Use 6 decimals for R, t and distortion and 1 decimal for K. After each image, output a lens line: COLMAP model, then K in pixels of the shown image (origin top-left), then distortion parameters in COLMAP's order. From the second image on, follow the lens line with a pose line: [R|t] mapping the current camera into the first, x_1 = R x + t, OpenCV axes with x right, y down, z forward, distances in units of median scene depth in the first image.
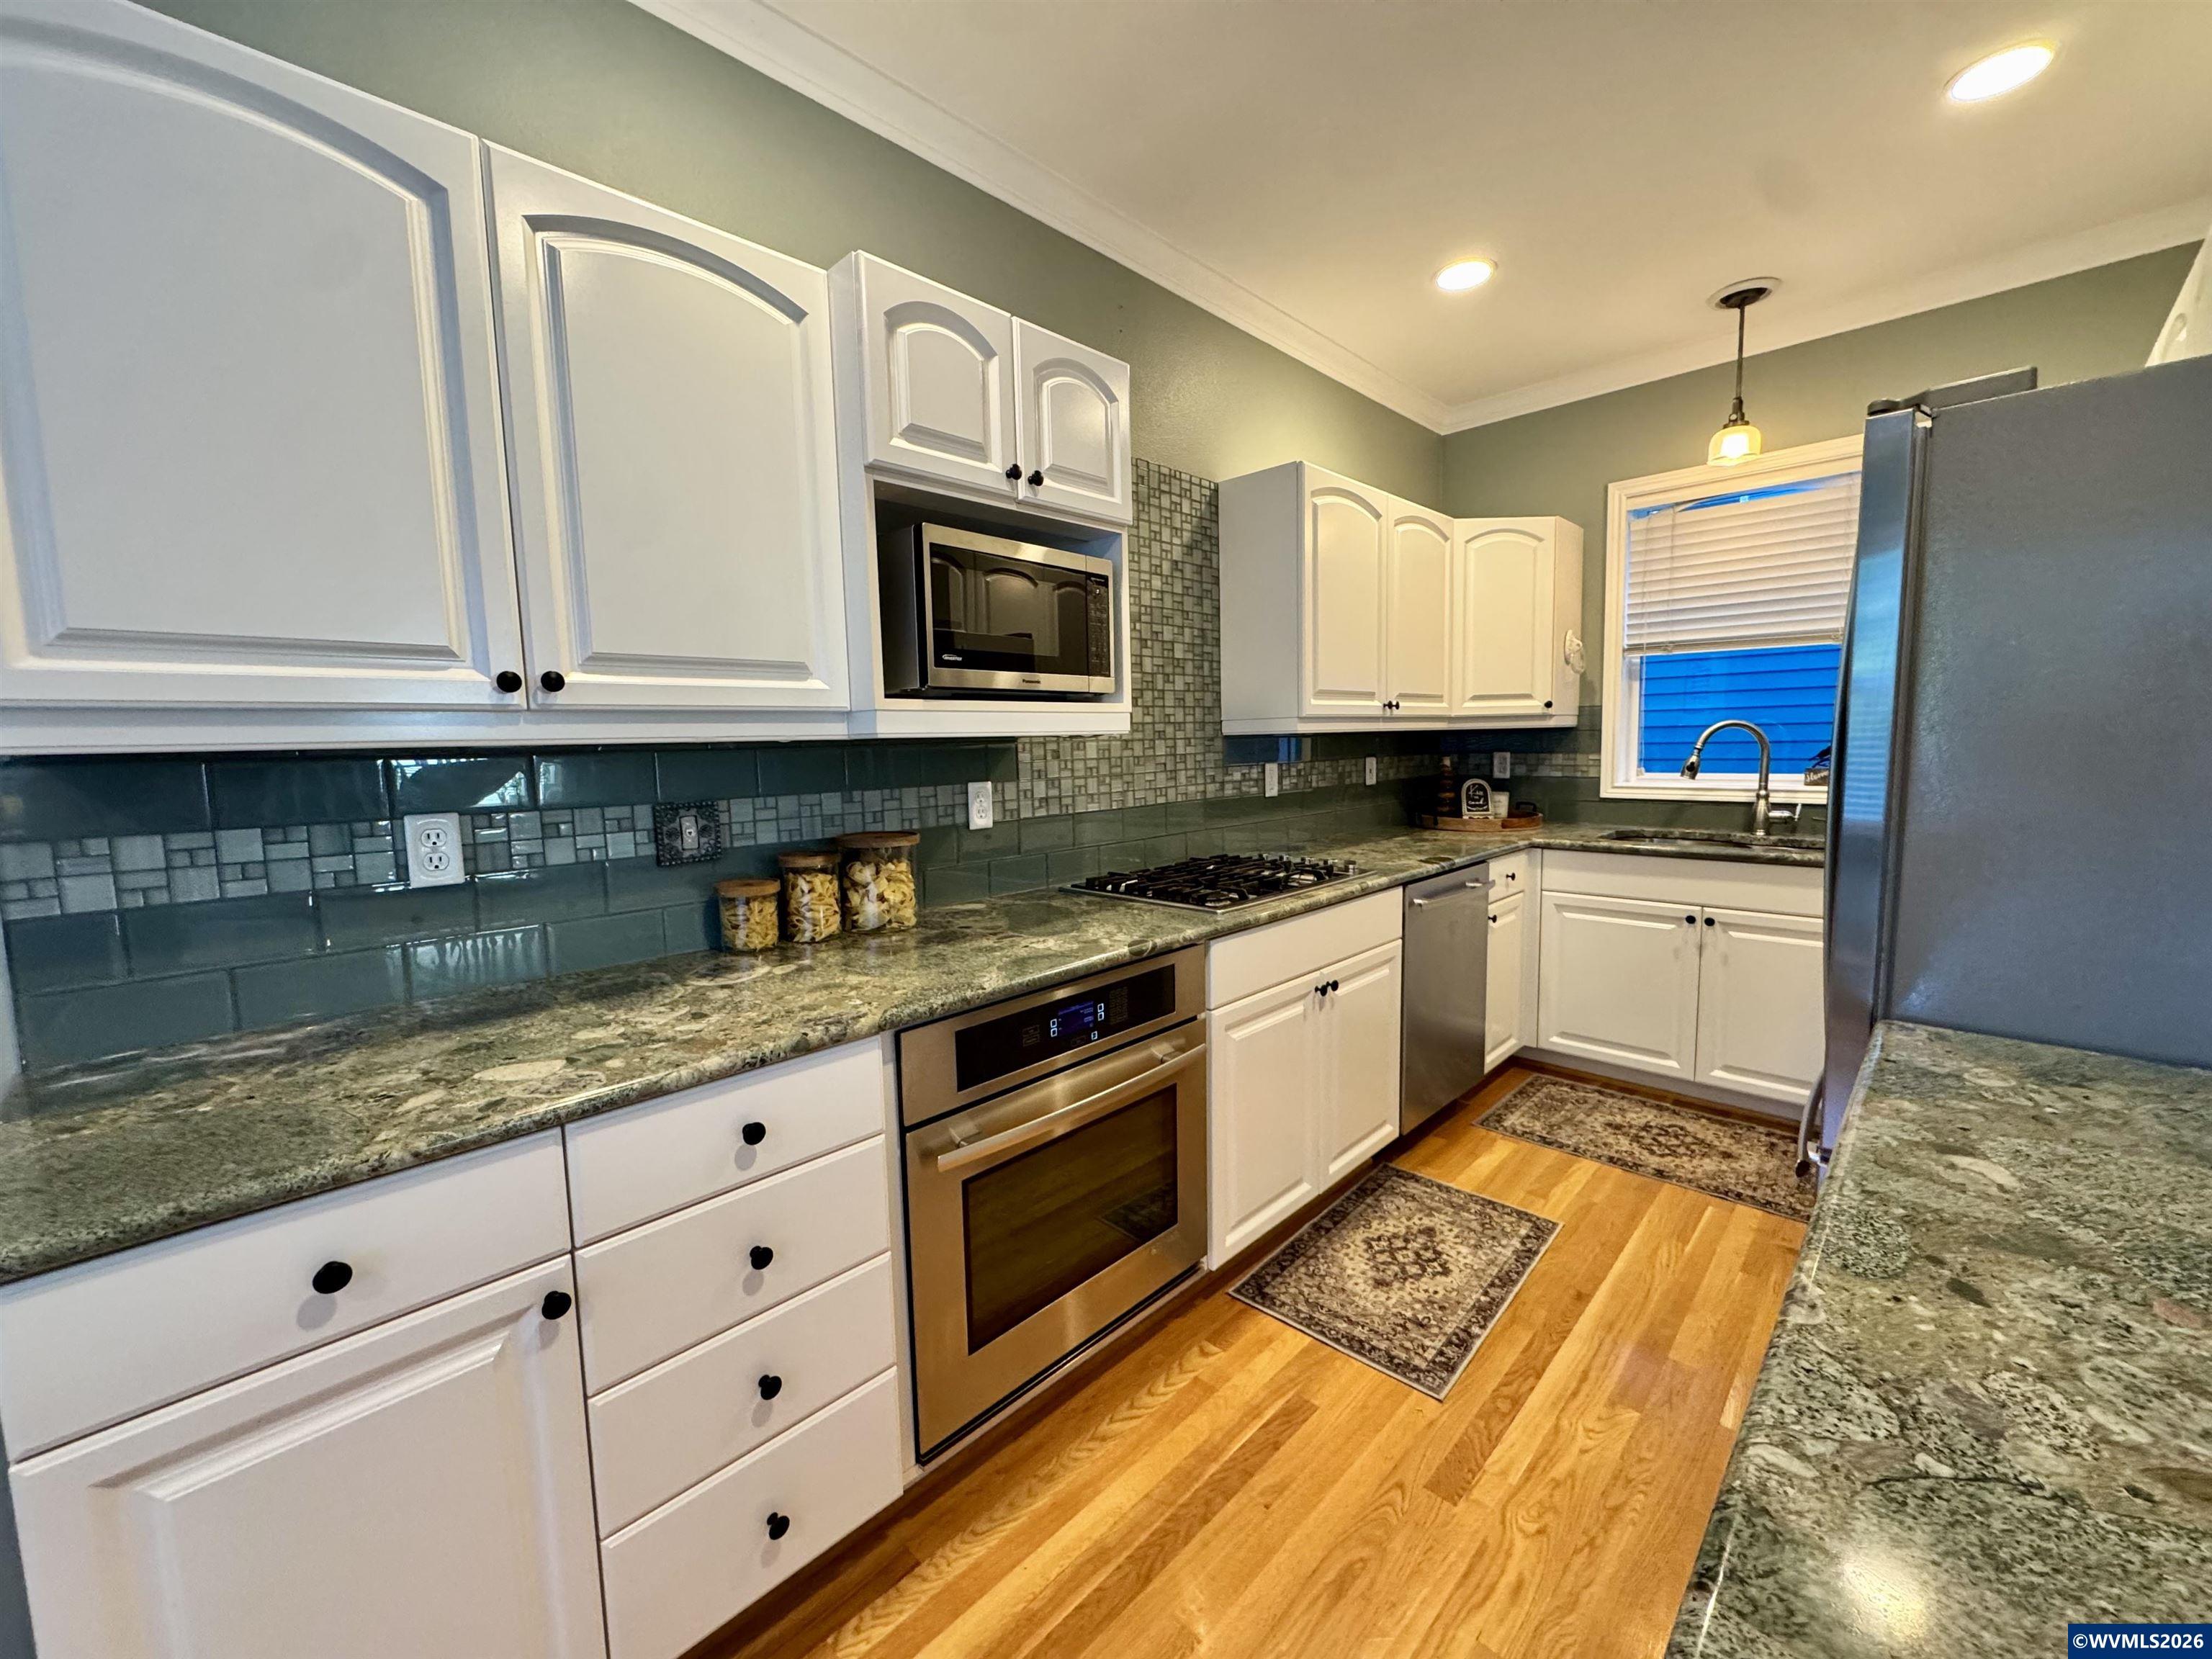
lens RADIAL K [[883.5, 0, 1110.0], [0, 883.5, 828.8], [0, 0, 1]] dist [-0.005906, 0.001692]
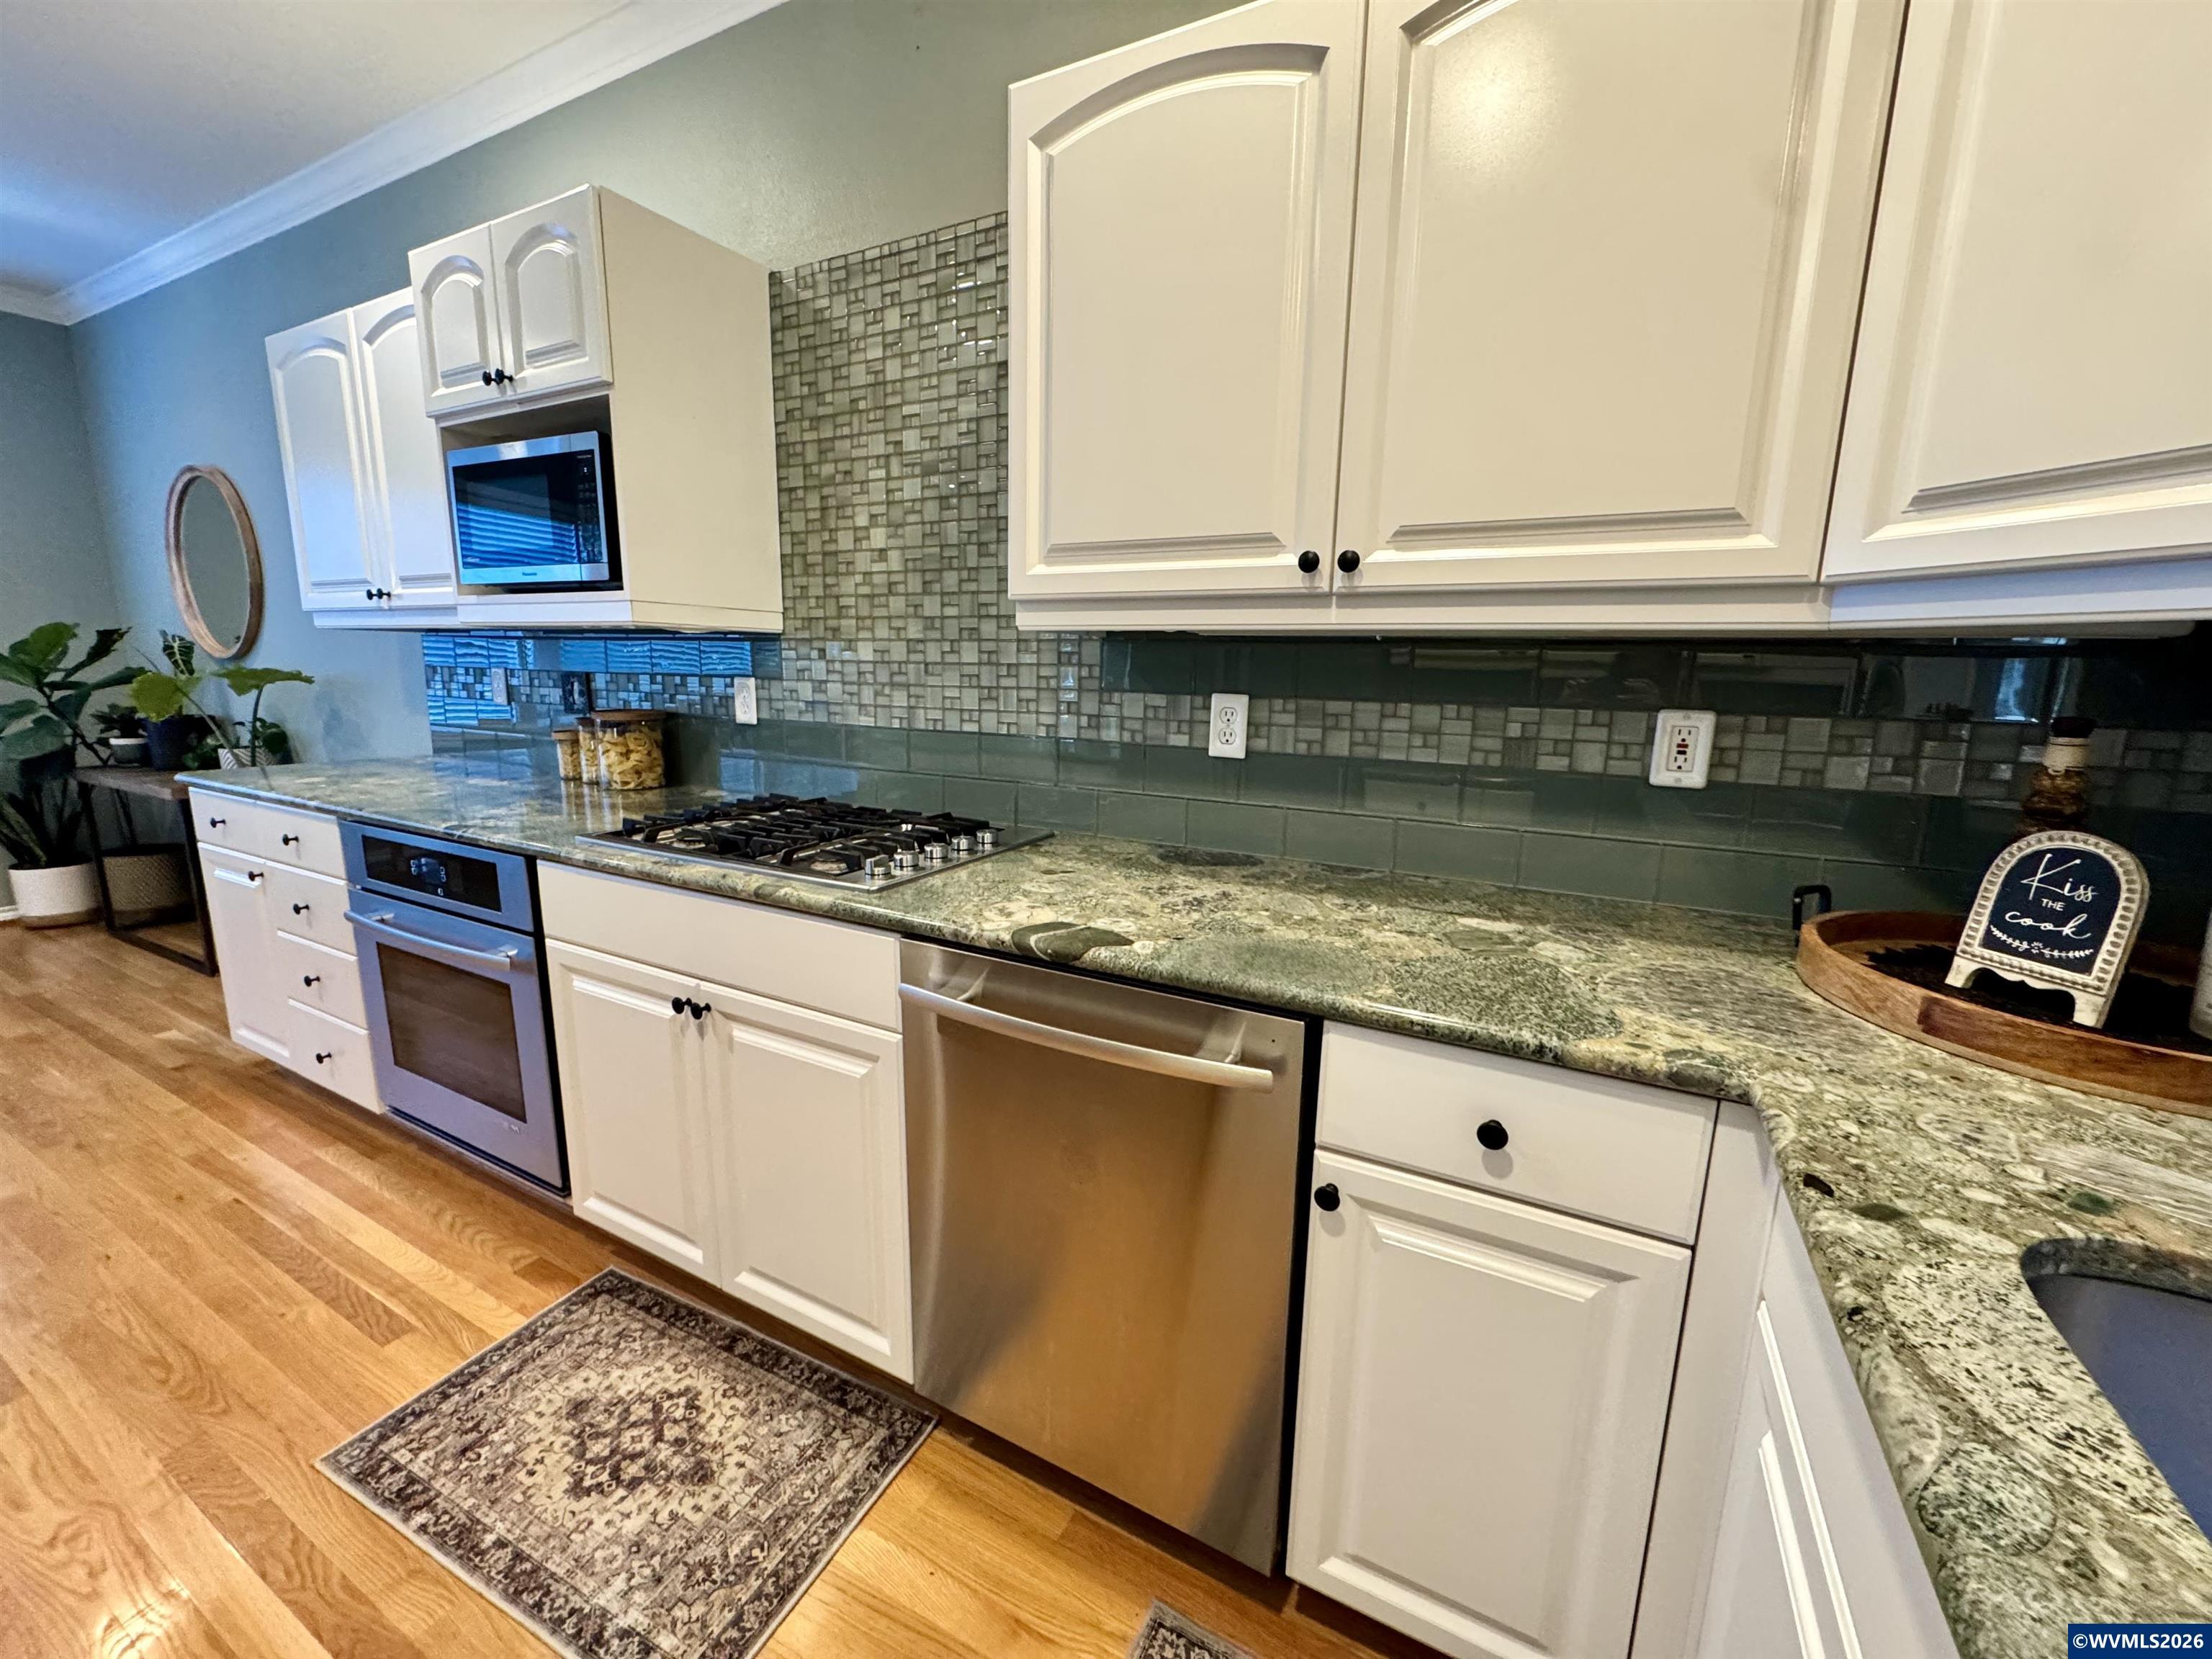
lens RADIAL K [[883.5, 0, 1111.4], [0, 883.5, 830.0], [0, 0, 1]] dist [-0.005906, 0.001692]
pose [[0.280990, 0.205385, -0.937476, 0.772276], [-0.123517, 0.976447, 0.176901, -0.091409], [0.951729, 0.066087, 0.299740, 0.901147]]
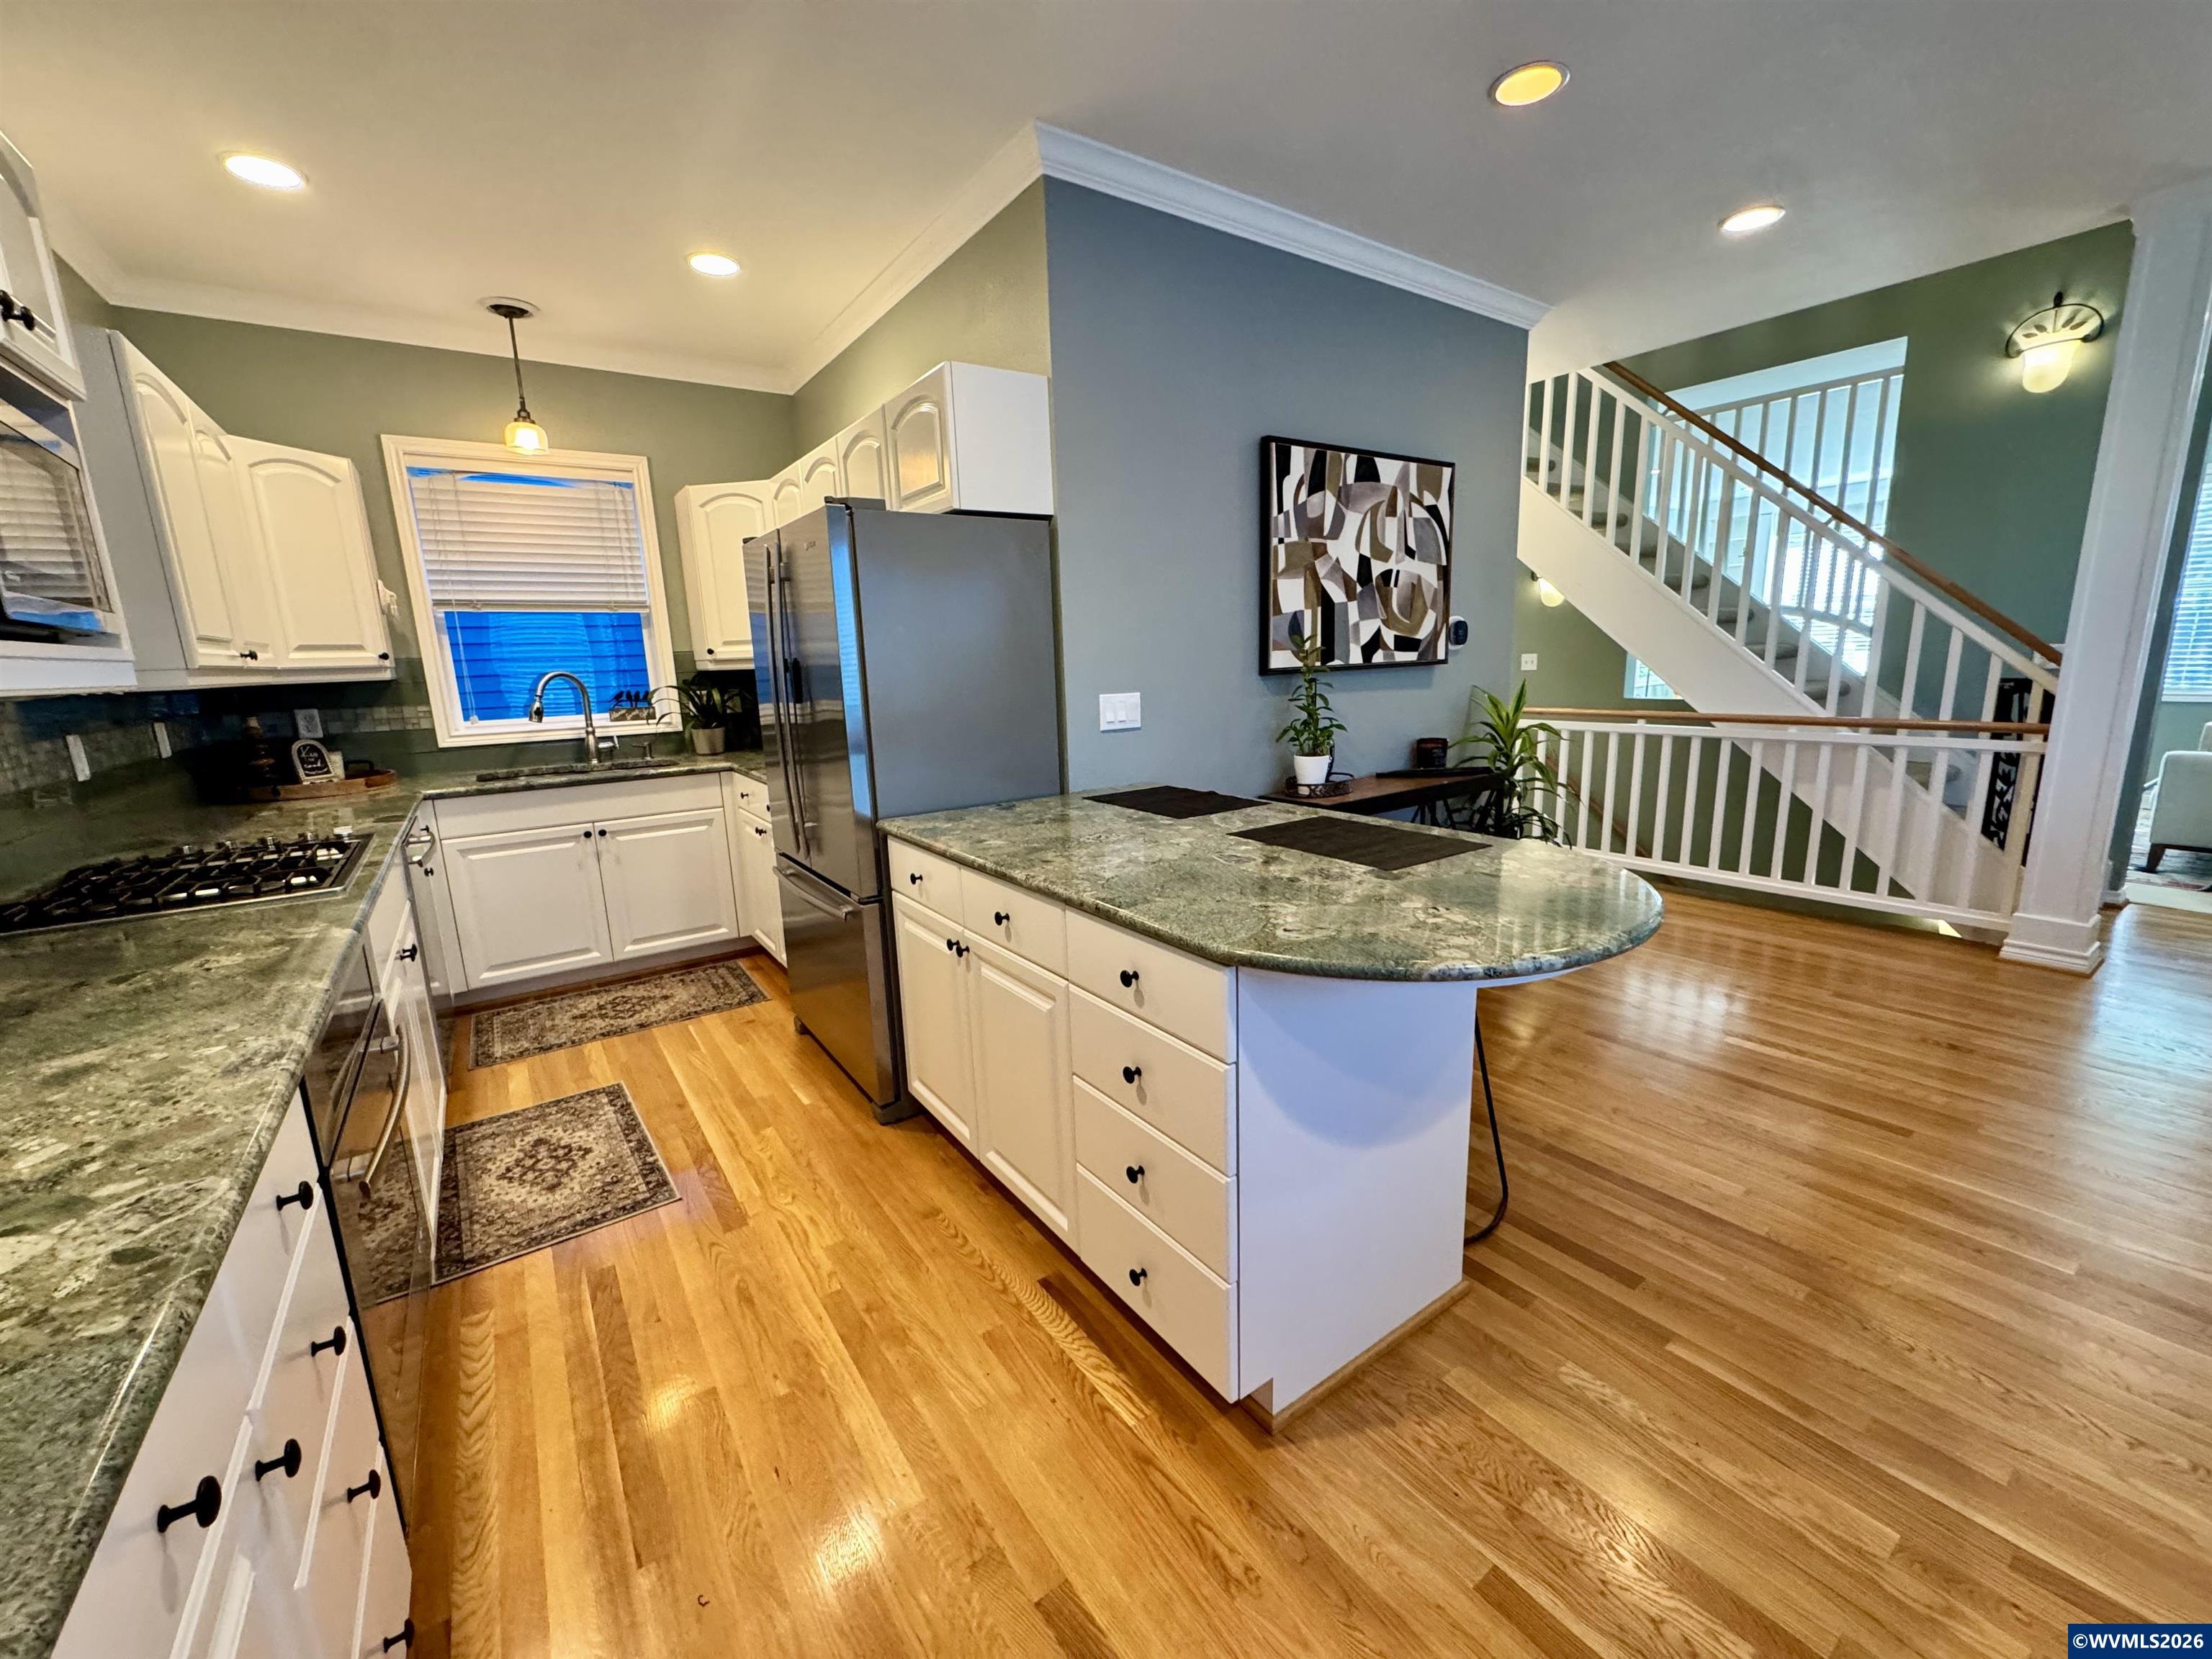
lens RADIAL K [[883.5, 0, 1109.6], [0, 883.5, 827.2], [0, 0, 1]] dist [-0.005906, 0.001692]
pose [[0.184222, -0.176425, 0.966921, -0.423227], [0.128761, 0.979612, 0.154208, -0.002873], [-0.974414, 0.096094, 0.203183, 0.044762]]
